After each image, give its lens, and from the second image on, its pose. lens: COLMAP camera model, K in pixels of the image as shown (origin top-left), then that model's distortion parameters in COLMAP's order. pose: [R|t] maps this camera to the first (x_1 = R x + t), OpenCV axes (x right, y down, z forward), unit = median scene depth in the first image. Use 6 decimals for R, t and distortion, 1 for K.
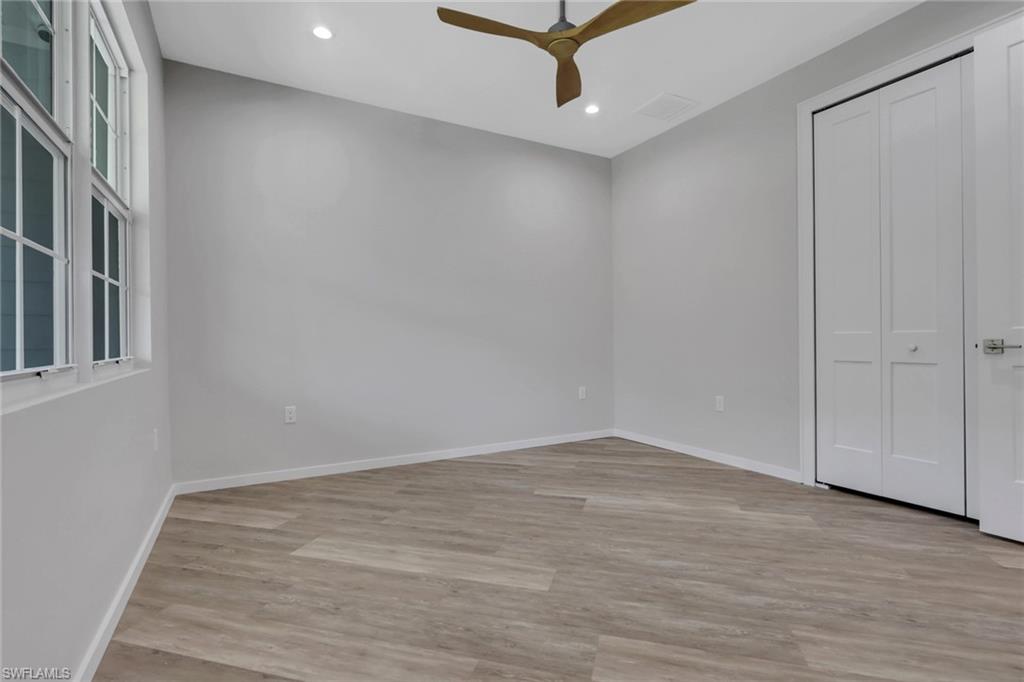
lens RADIAL K [[500.0, 0, 511.3], [0, 500.0, 338.4], [0, 0, 1]] dist [-0.001357, 0.000316]
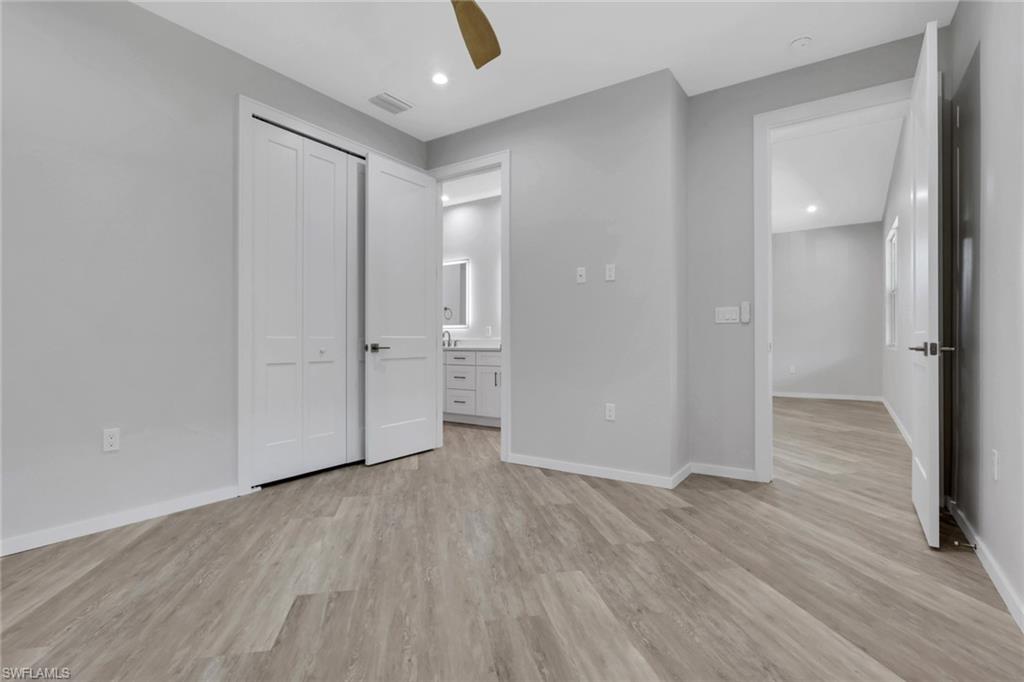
lens RADIAL K [[500.0, 0, 511.3], [0, 500.0, 338.4], [0, 0, 1]] dist [-0.001357, 0.000316]
pose [[-0.469221, 0.015223, 0.882949, -0.733325], [0.003182, 0.999874, -0.015548, 0.012118], [-0.883075, -0.004486, -0.469211, 1.458237]]
